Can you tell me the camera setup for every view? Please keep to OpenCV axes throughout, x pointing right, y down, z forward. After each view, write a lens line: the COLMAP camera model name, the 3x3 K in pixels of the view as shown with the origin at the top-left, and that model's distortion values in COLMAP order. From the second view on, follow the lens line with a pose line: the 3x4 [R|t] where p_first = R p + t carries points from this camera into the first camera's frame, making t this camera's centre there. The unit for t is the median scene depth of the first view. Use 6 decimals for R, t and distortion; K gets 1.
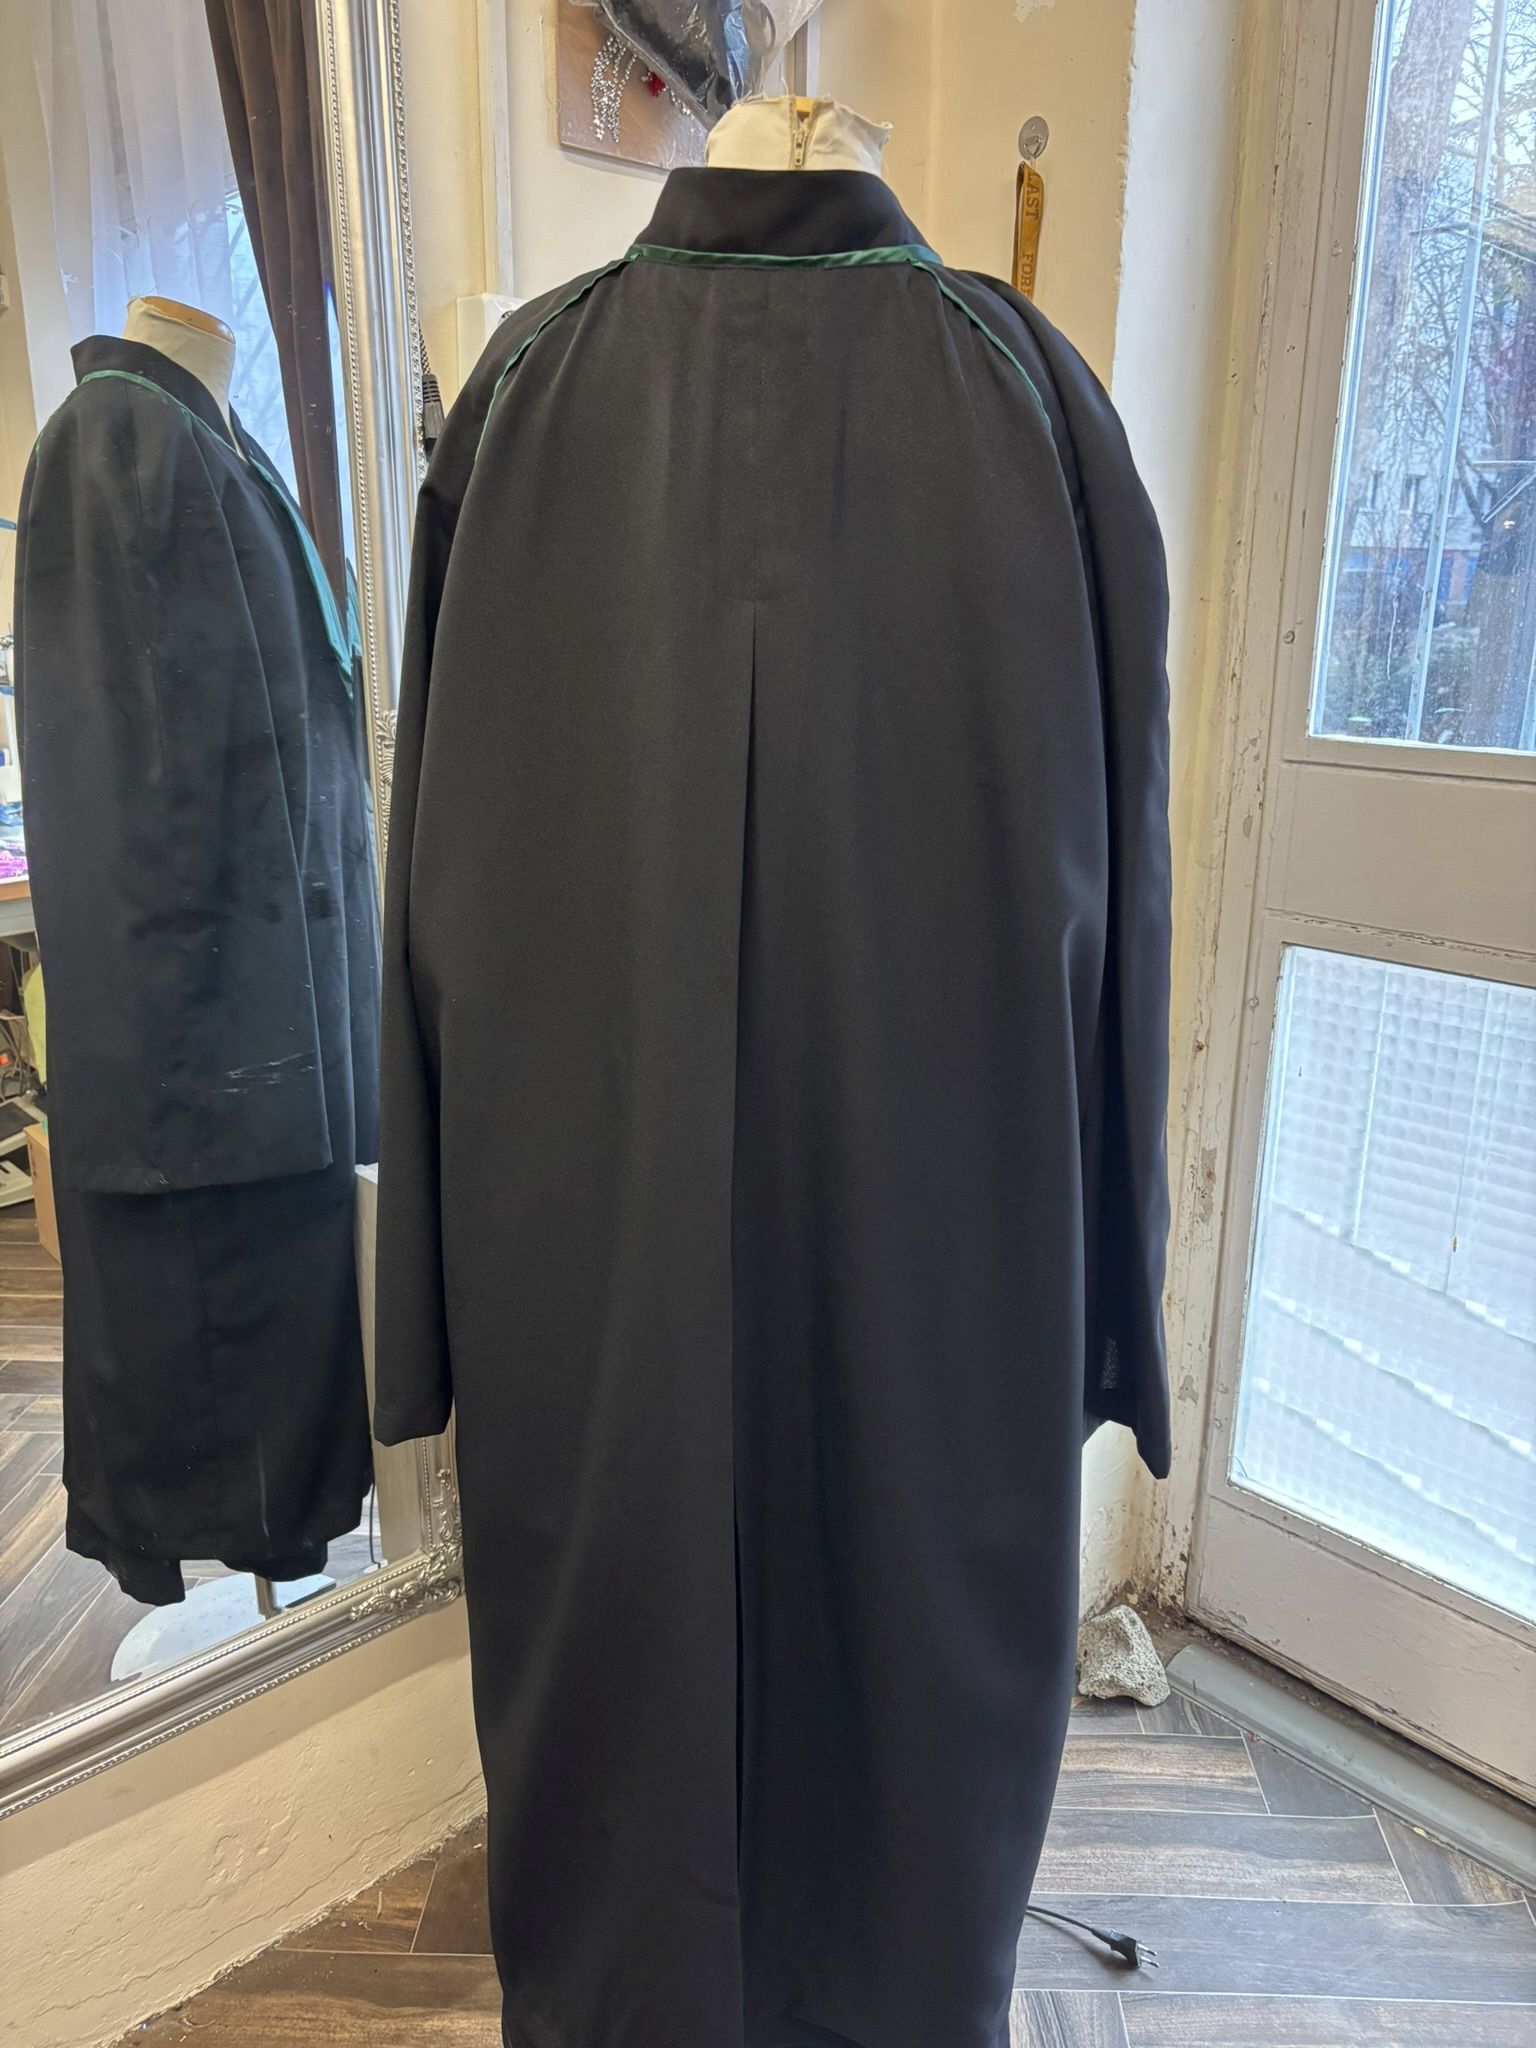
lens RADIAL K [[1588.6, 0, 783.0], [0, 1588.6, 1028.8], [0, 0, 1]] dist [0.060532, -0.071909]
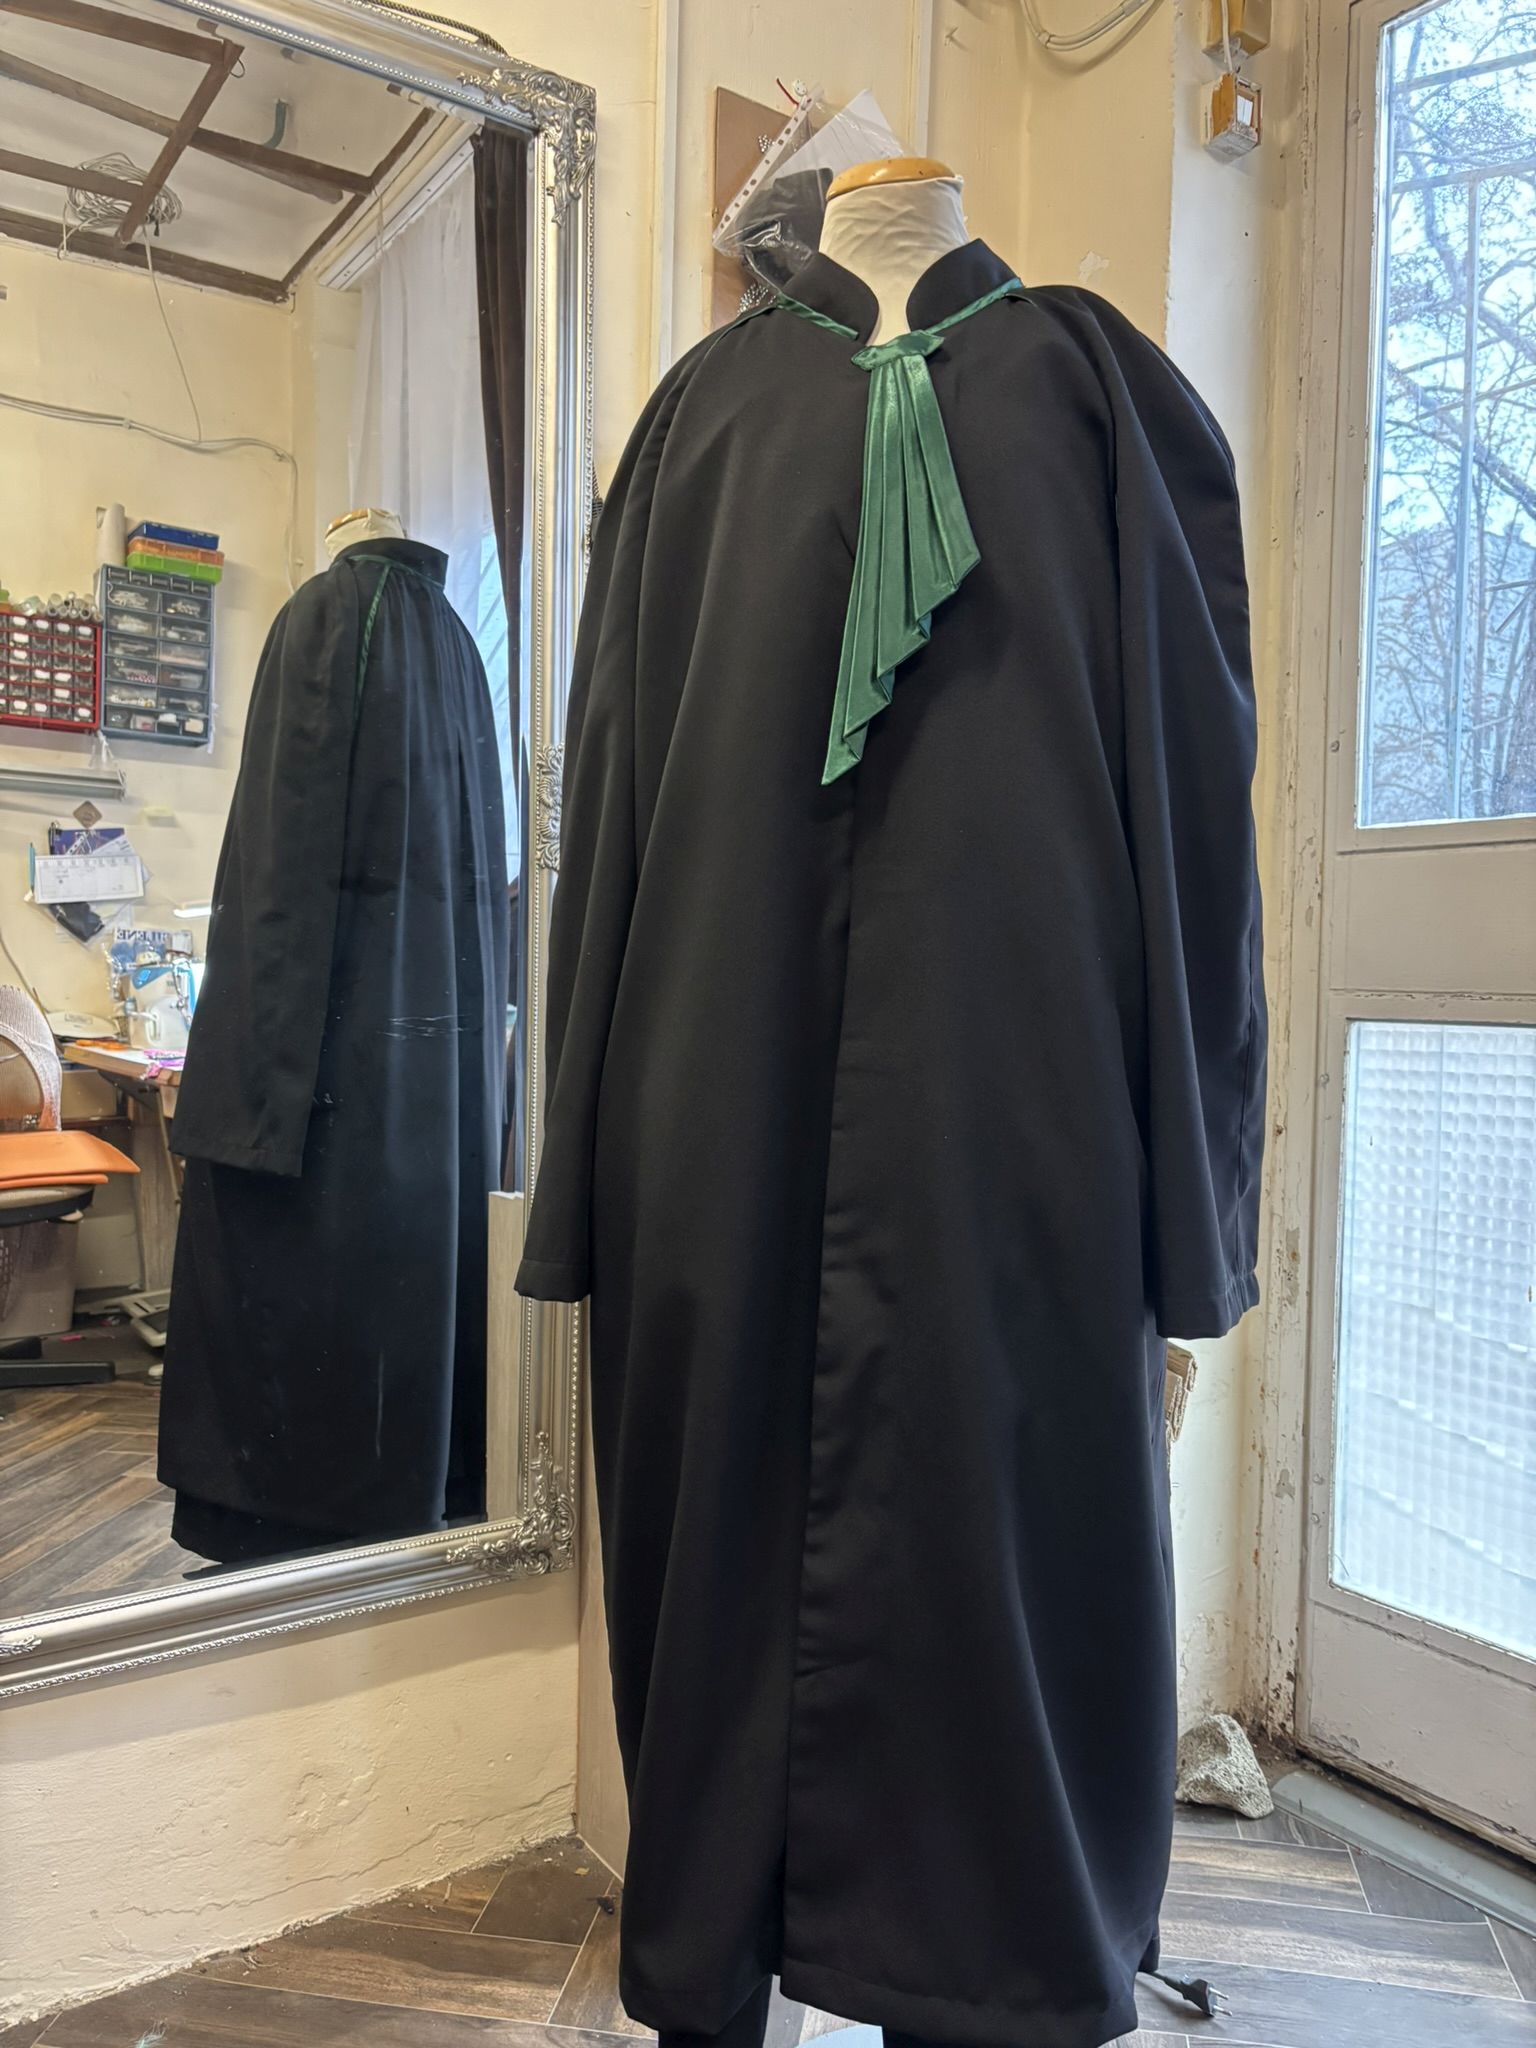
lens RADIAL K [[1588.6, 0, 760.5], [0, 1588.6, 1024.7], [0, 0, 1]] dist [0.060532, -0.071909]
pose [[0.989553, 0.015138, -0.143373, 0.081144], [-0.052050, 0.964910, -0.257370, 0.262781], [0.134446, 0.262144, 0.955617, -0.086452]]
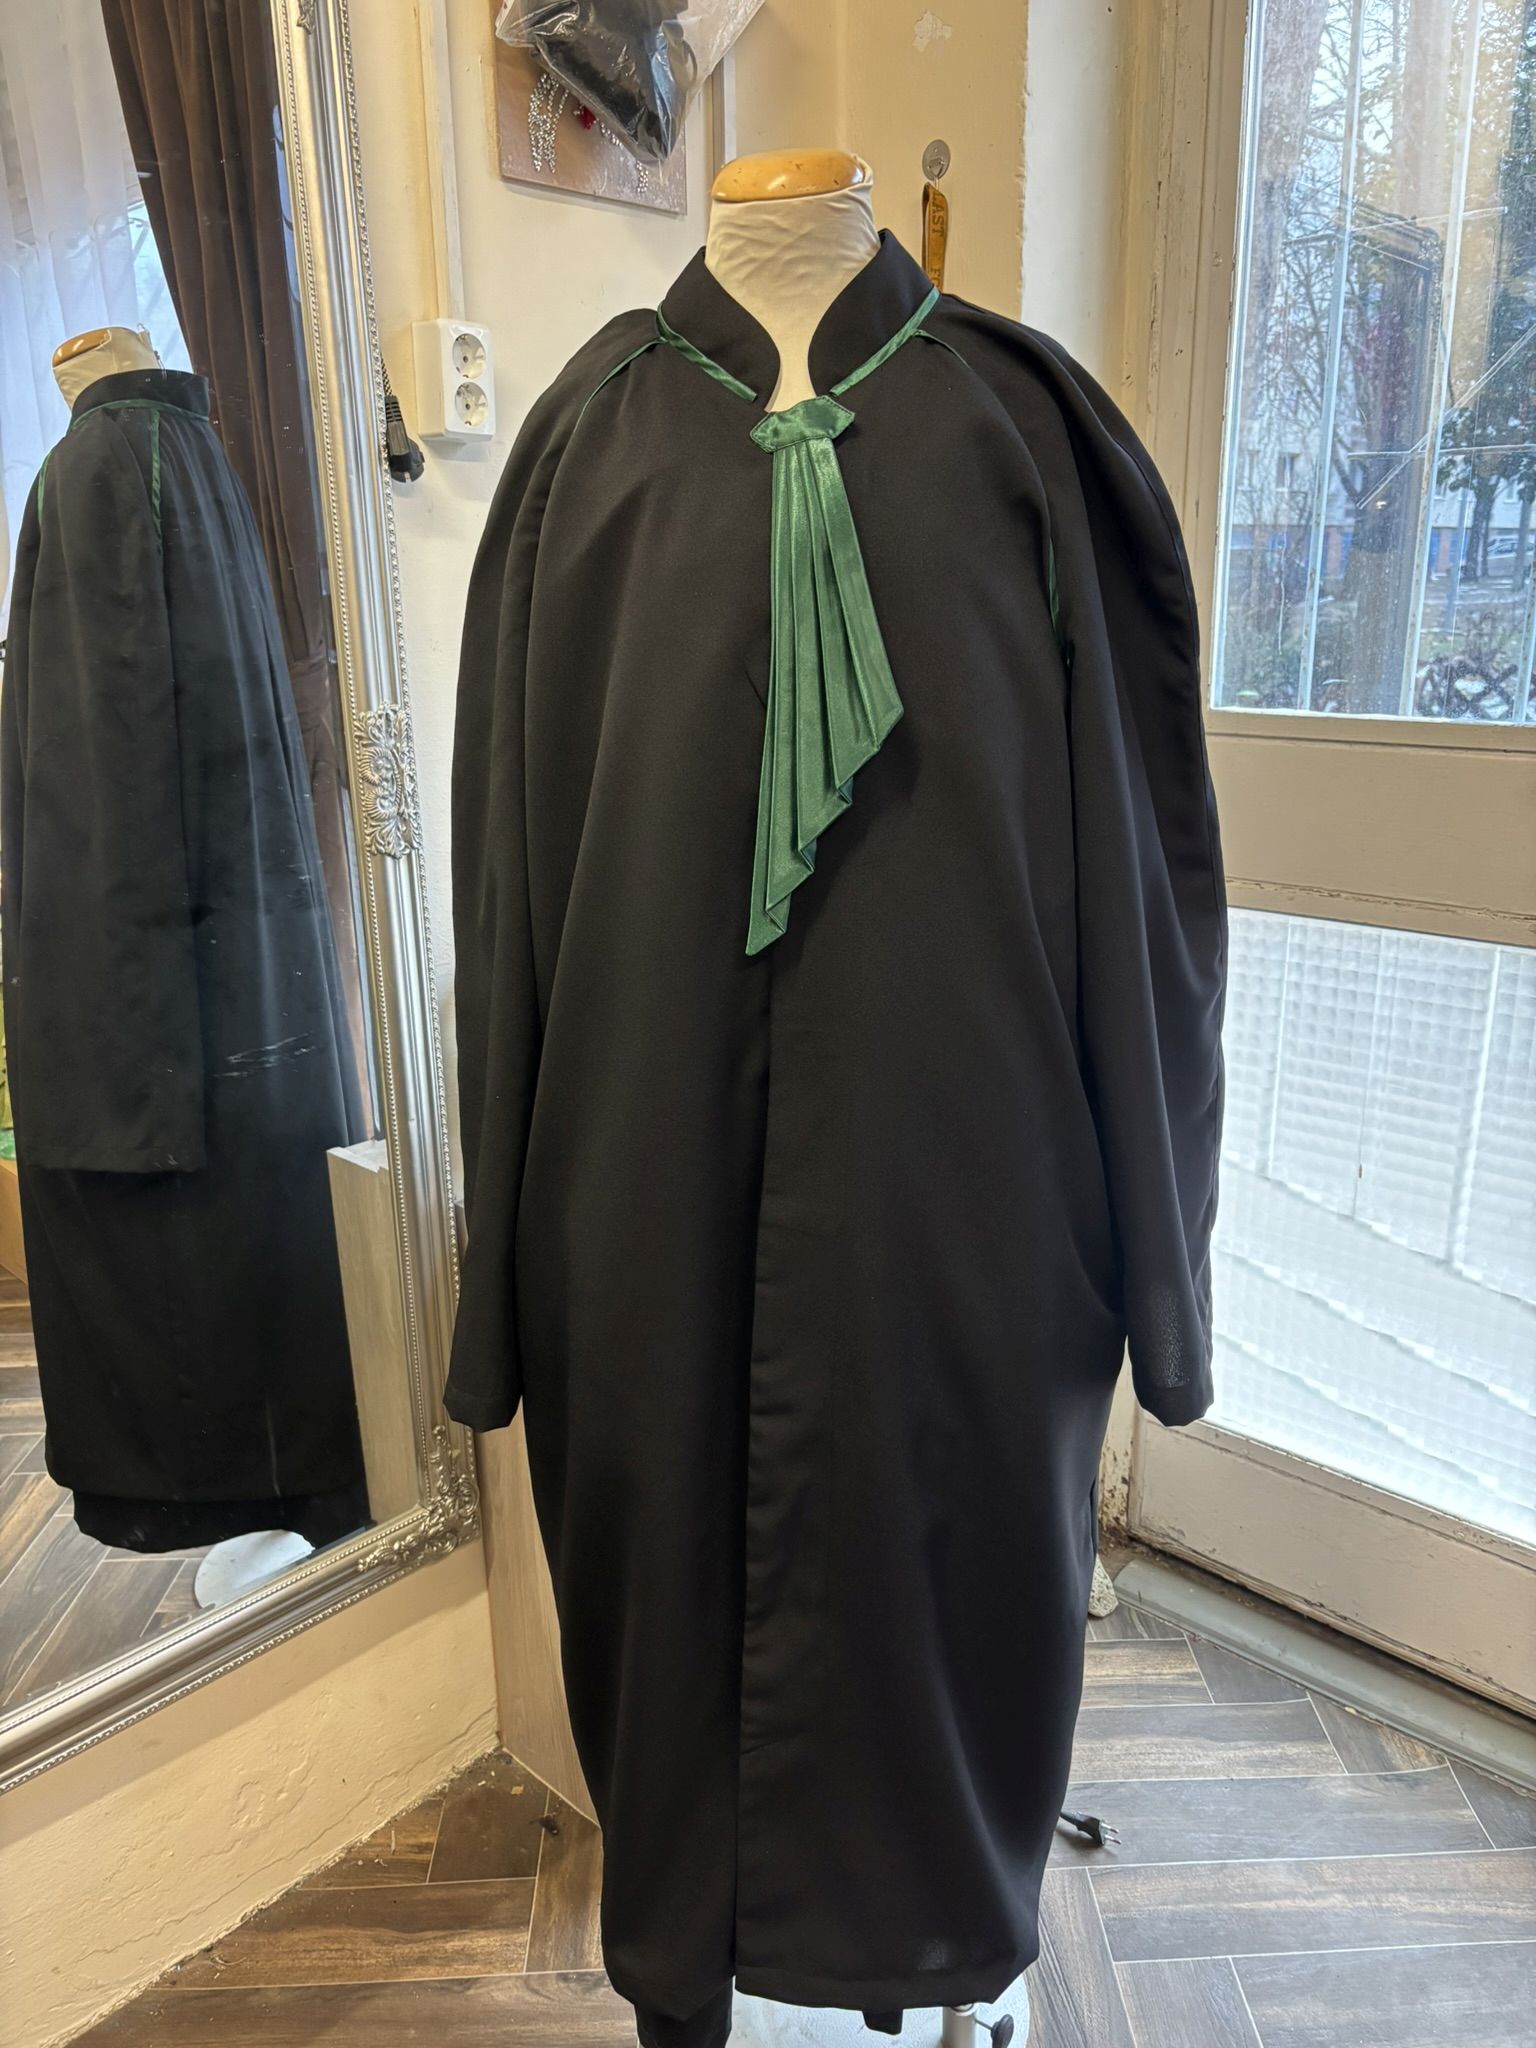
lens RADIAL K [[1588.6, 0, 785.6], [0, 1588.6, 1031.3], [0, 0, 1]] dist [0.060532, -0.071909]
pose [[0.997379, -0.043577, 0.057762, -0.030776], [0.043146, 0.999031, 0.008681, 0.013234], [-0.058085, -0.006166, 0.998293, -0.066505]]
